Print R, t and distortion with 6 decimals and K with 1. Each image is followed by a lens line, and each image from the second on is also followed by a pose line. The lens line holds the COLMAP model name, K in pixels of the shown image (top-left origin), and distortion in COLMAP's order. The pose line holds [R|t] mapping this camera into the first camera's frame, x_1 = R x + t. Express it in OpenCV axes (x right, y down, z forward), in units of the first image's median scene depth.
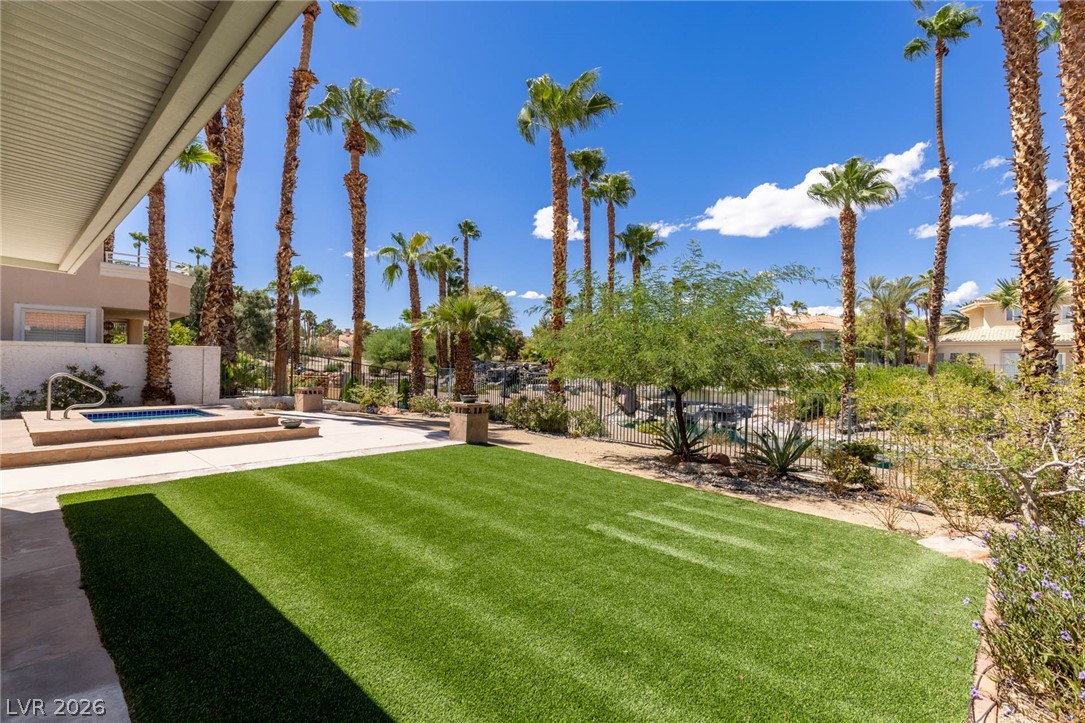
lens RADIAL K [[483.8, 0, 545.3], [0, 483.8, 362.7], [0, 0, 1]] dist [0.006686, -0.001143]
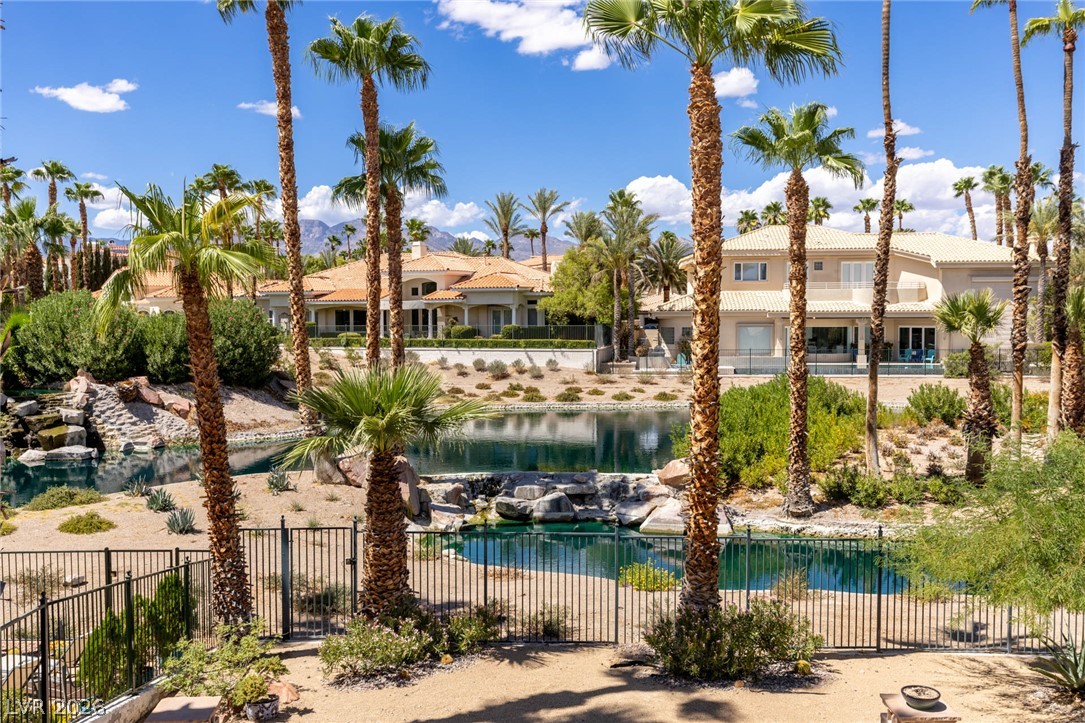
lens RADIAL K [[971.4, 0, 548.8], [0, 971.4, 356.1], [0, 0, 1]] dist [0.012521, -0.013931]
pose [[0.754951, -0.050195, 0.653857, -1.275263], [0.014538, 0.998102, 0.059836, -0.405964], [-0.655620, -0.035668, 0.754248, 0.565266]]
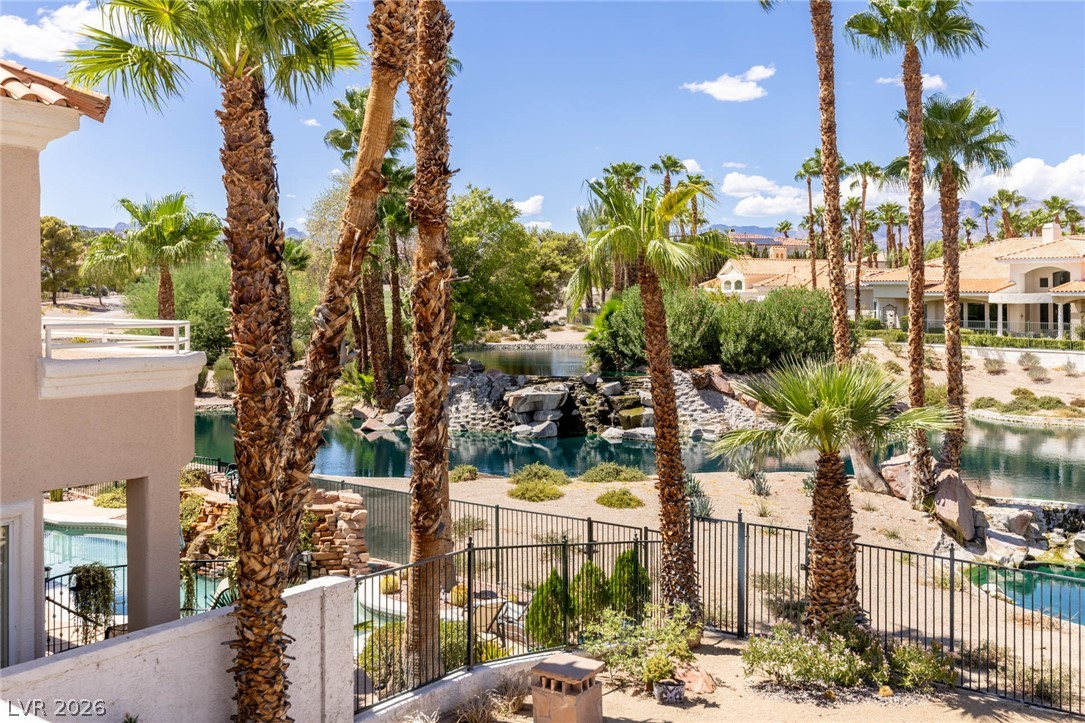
lens RADIAL K [[1059.5, 0, 540.9], [0, 1059.5, 294.8], [0, 0, 1]] dist [-0.005573, 0.000000]
pose [[0.995030, -0.002209, 0.099554, -1.028055], [0.002082, 0.999997, 0.001382, -0.402950], [-0.099557, -0.001168, 0.995031, 0.351741]]
